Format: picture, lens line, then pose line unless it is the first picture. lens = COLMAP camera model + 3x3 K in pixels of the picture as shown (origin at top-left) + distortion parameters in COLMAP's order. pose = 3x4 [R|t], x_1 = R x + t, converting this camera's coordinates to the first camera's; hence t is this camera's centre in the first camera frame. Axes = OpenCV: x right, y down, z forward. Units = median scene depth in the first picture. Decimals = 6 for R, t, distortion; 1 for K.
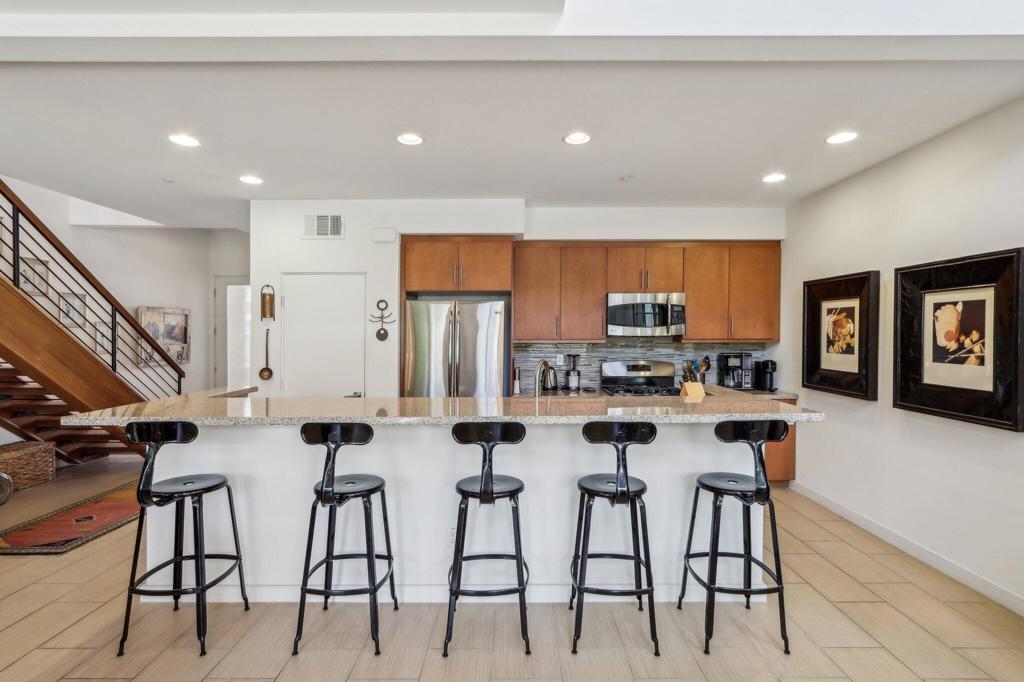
lens RADIAL K [[505.4, 0, 514.6], [0, 505.4, 335.2], [0, 0, 1]] dist [-0.000647, 0.000247]
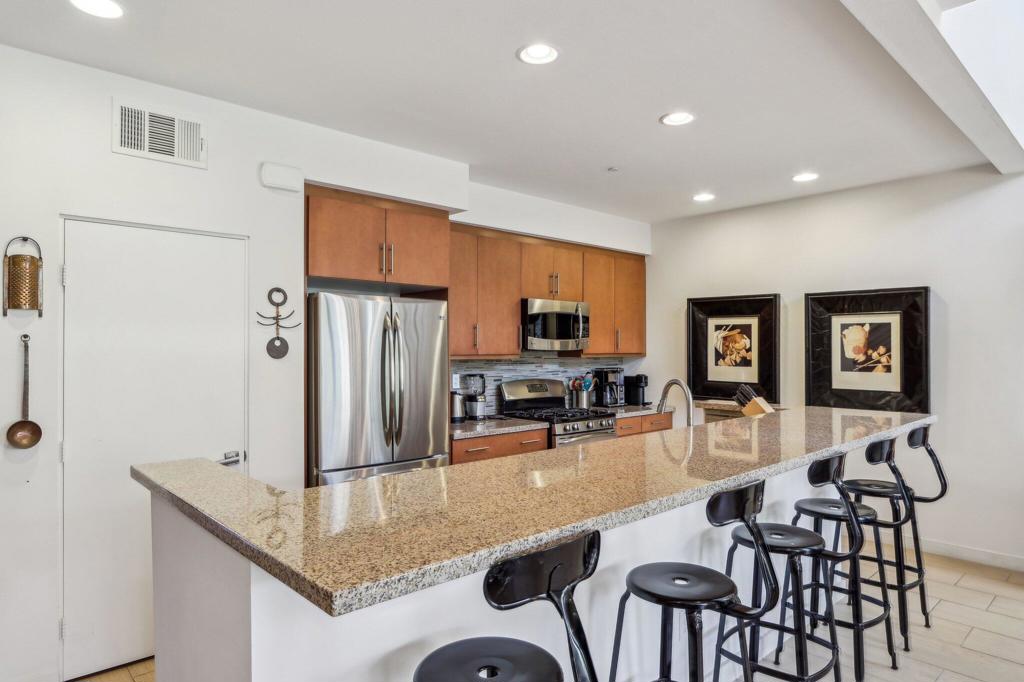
lens RADIAL K [[618.6, 0, 512.0], [0, 618.6, 341.0], [0, 0, 1]] dist [0.004650, 0.000984]
pose [[0.729464, 0.010089, 0.683944, -0.584080], [-0.000709, 0.999902, -0.013993, 0.000706], [-0.684018, 0.009723, 0.729400, 0.318895]]
